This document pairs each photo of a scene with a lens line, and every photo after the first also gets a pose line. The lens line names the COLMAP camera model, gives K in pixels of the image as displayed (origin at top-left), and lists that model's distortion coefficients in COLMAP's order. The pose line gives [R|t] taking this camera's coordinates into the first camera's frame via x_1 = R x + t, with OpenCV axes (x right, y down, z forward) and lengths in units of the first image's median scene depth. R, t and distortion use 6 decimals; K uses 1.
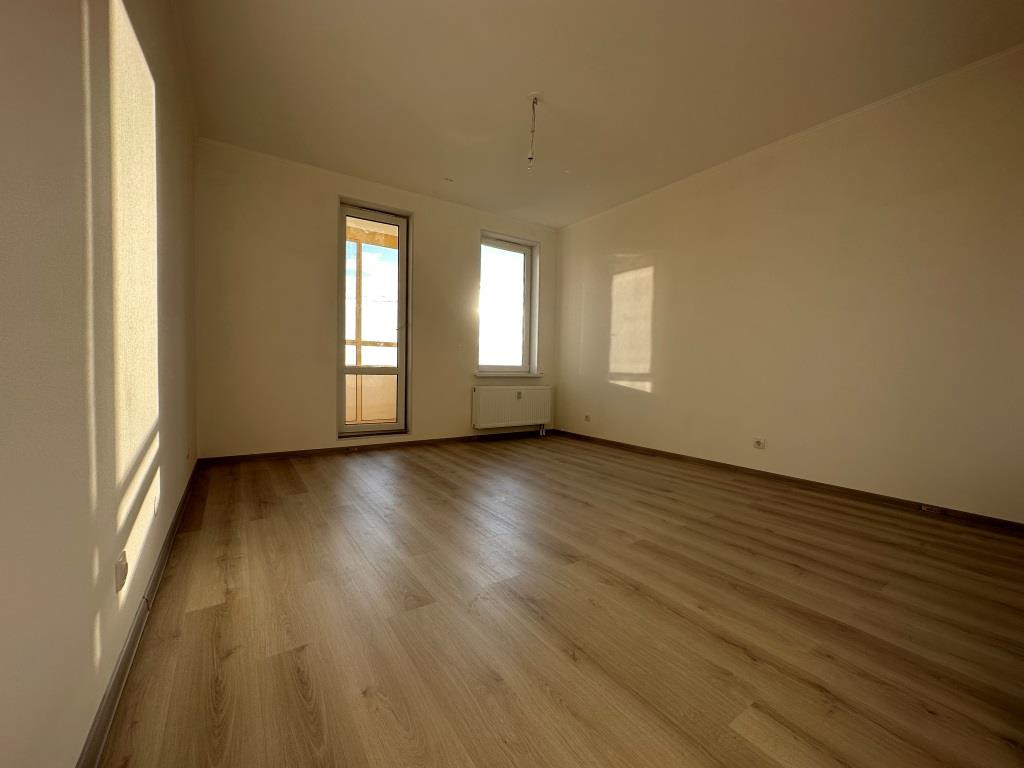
lens RADIAL K [[409.1, 0, 513.1], [0, 409.1, 381.8], [0, 0, 1]] dist [0.000237, 0.000684]
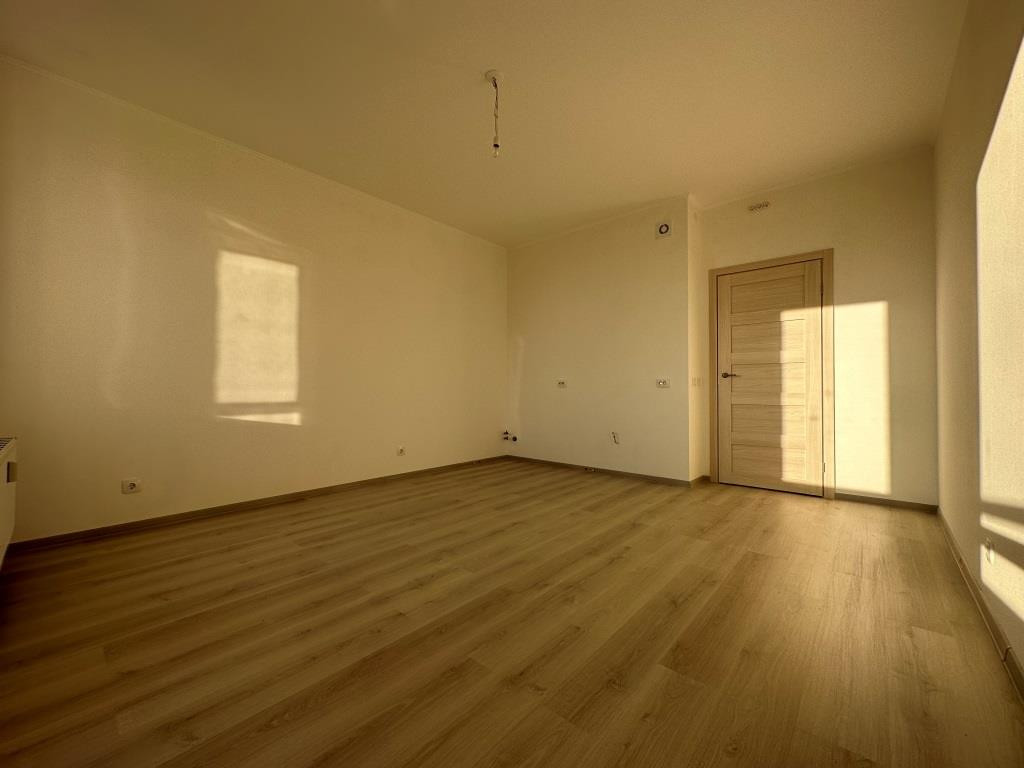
lens RADIAL K [[409.1, 0, 509.7], [0, 409.1, 380.9], [0, 0, 1]] dist [0.000237, 0.000684]
pose [[-0.240507, -0.002922, 0.970643, -0.631307], [0.021133, 0.999743, 0.008246, -0.057208], [-0.970417, 0.022496, -0.240384, 0.958390]]
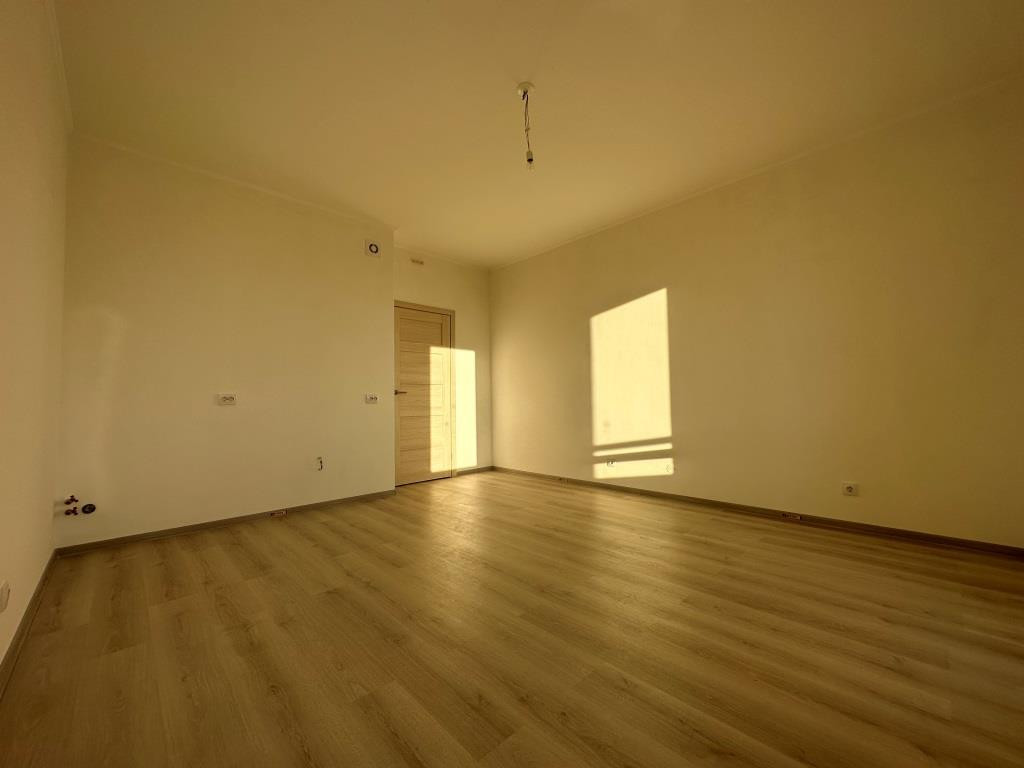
lens RADIAL K [[409.1, 0, 513.9], [0, 409.1, 380.8], [0, 0, 1]] dist [0.000237, 0.000684]
pose [[-0.985770, -0.015562, -0.167380, 0.172242], [-0.011007, 0.999544, -0.028103, -0.055317], [0.167741, -0.025861, -0.985492, 1.468467]]
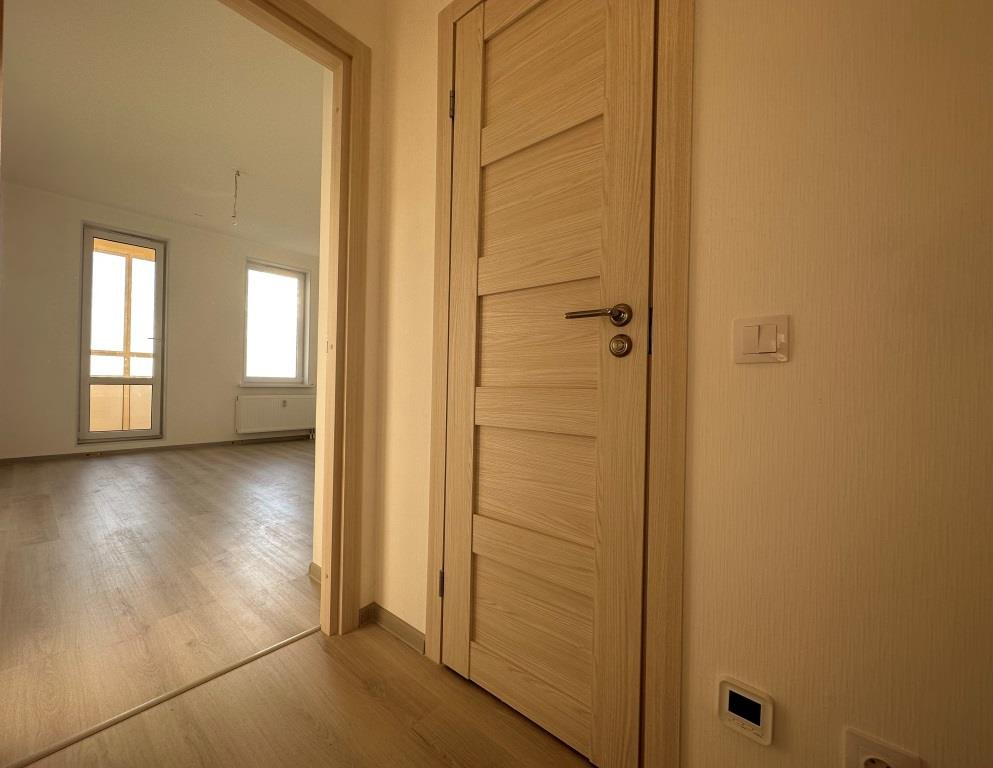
lens RADIAL K [[410.8, 0, 488.0], [0, 410.8, 379.5], [0, 0, 1]] dist [-0.001748, 0.001047]
pose [[0.968929, 0.006252, 0.247261, 0.407262], [0.003488, 0.999236, -0.038936, 0.019045], [-0.247315, 0.038589, 0.968166, -0.355623]]
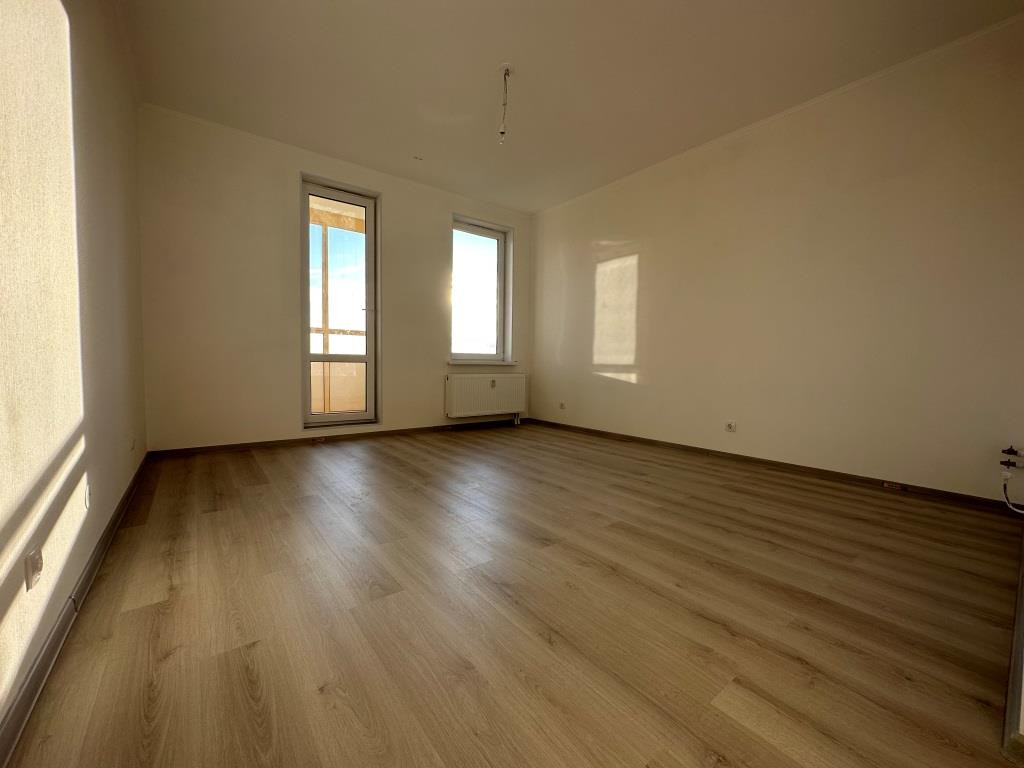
lens RADIAL K [[409.1, 0, 512.5], [0, 409.1, 381.9], [0, 0, 1]] dist [0.000237, 0.000684]
pose [[0.998195, -0.007815, 0.059543, 0.003374], [0.006875, 0.999849, 0.015978, 0.019810], [-0.059659, -0.015540, 0.998098, 0.023645]]
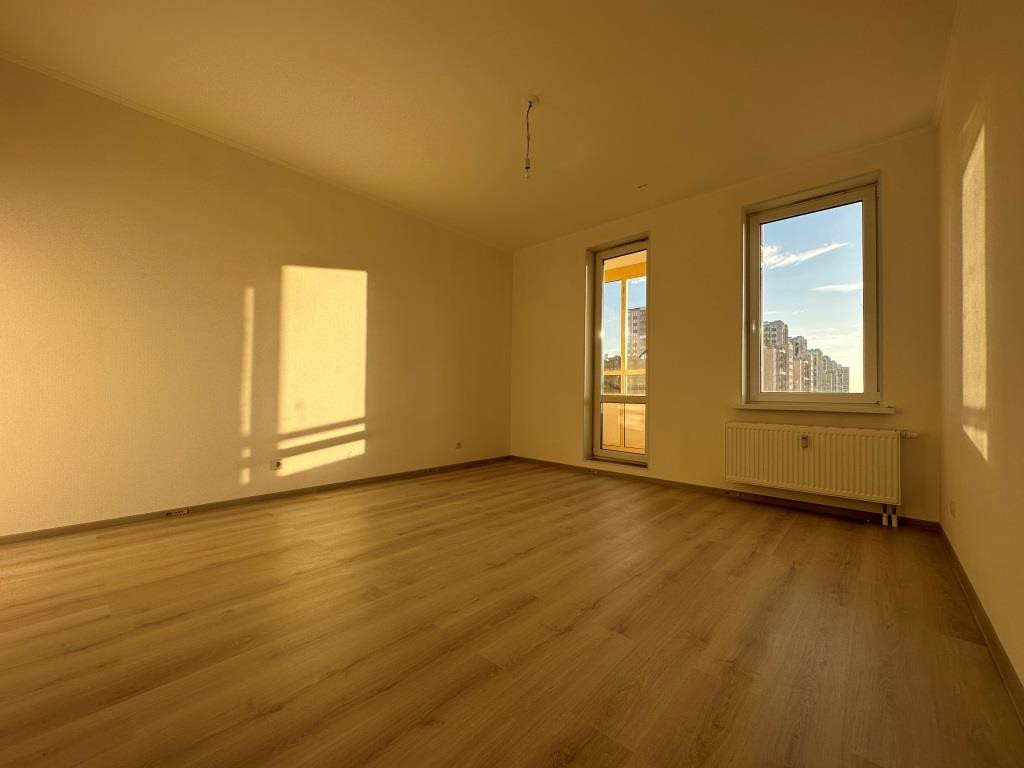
lens RADIAL K [[409.1, 0, 513.2], [0, 409.1, 372.9], [0, 0, 1]] dist [0.000237, 0.000684]
pose [[0.239438, -0.047782, -0.969735, 0.740528], [-0.043993, 0.997229, -0.059999, -0.019135], [0.969915, 0.057028, 0.236672, 0.618244]]
